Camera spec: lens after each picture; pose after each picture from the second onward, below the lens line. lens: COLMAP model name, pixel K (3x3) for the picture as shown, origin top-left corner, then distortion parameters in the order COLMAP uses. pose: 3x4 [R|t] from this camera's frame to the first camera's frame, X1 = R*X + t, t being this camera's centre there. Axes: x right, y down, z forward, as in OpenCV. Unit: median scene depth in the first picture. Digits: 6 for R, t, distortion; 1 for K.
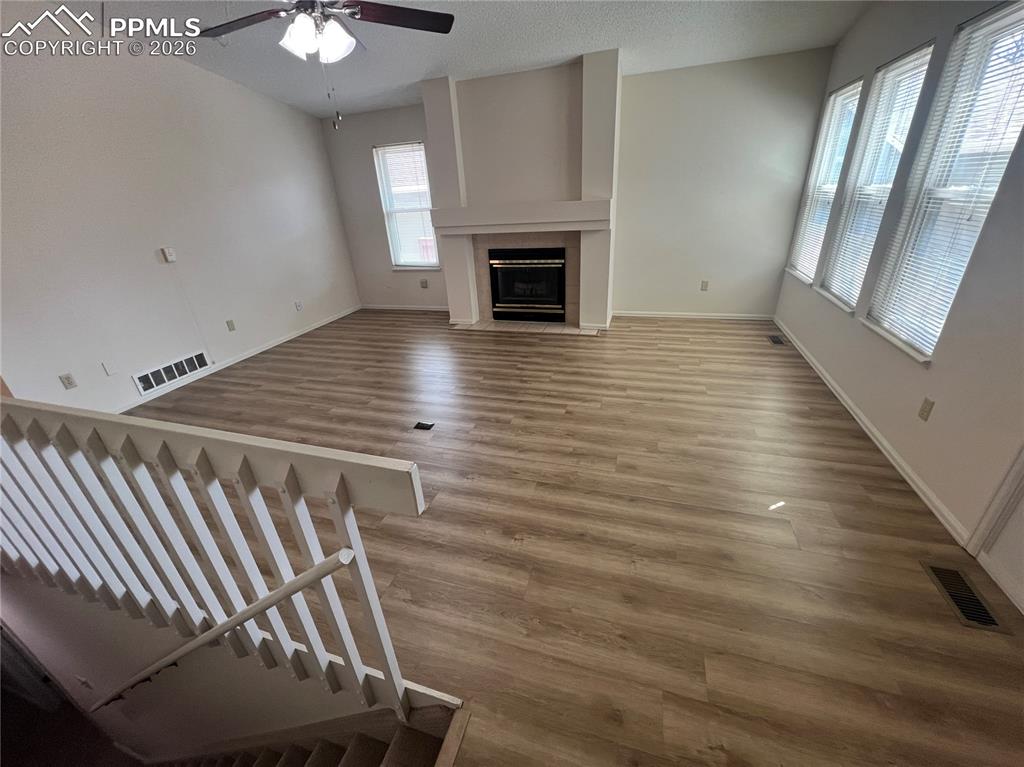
lens RADIAL K [[406.5, 0, 510.2], [0, 406.5, 382.0], [0, 0, 1]] dist [-0.001194, 0.000028]
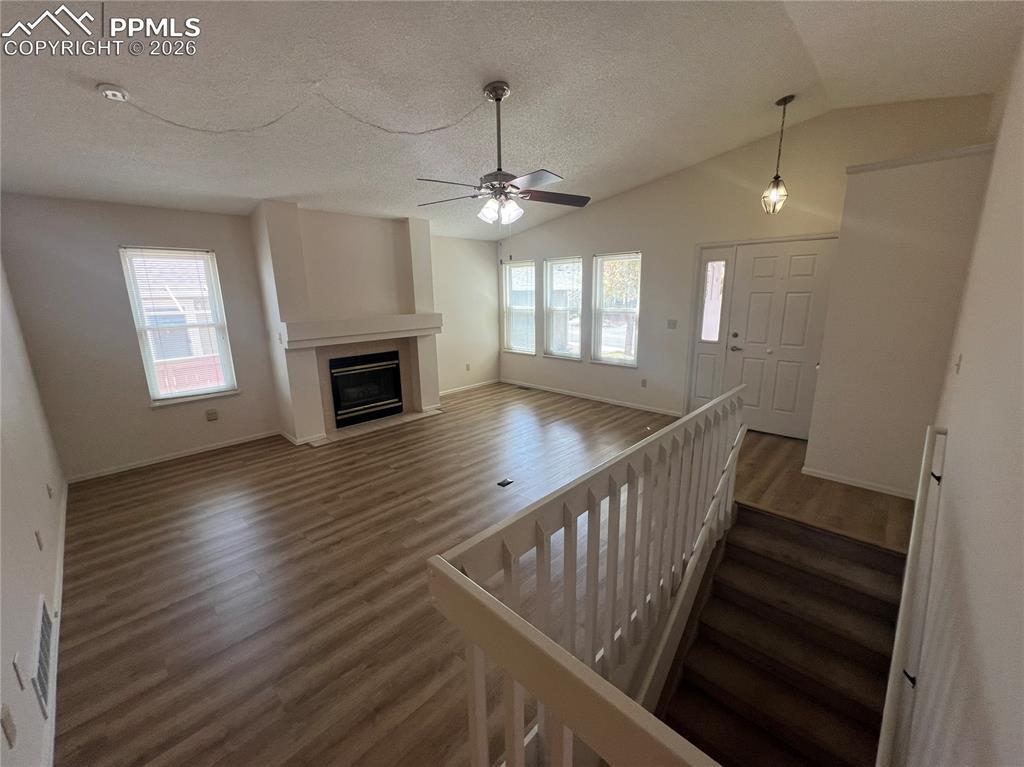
lens RADIAL K [[411.3, 0, 512.0], [0, 411.3, 383.5], [0, 0, 1]] dist [-0.001676, 0.000165]
pose [[0.438219, -0.149551, 0.886340, -0.782789], [0.371572, 0.928008, -0.027129, -0.079433], [-0.818473, 0.341227, 0.462239, 0.189092]]
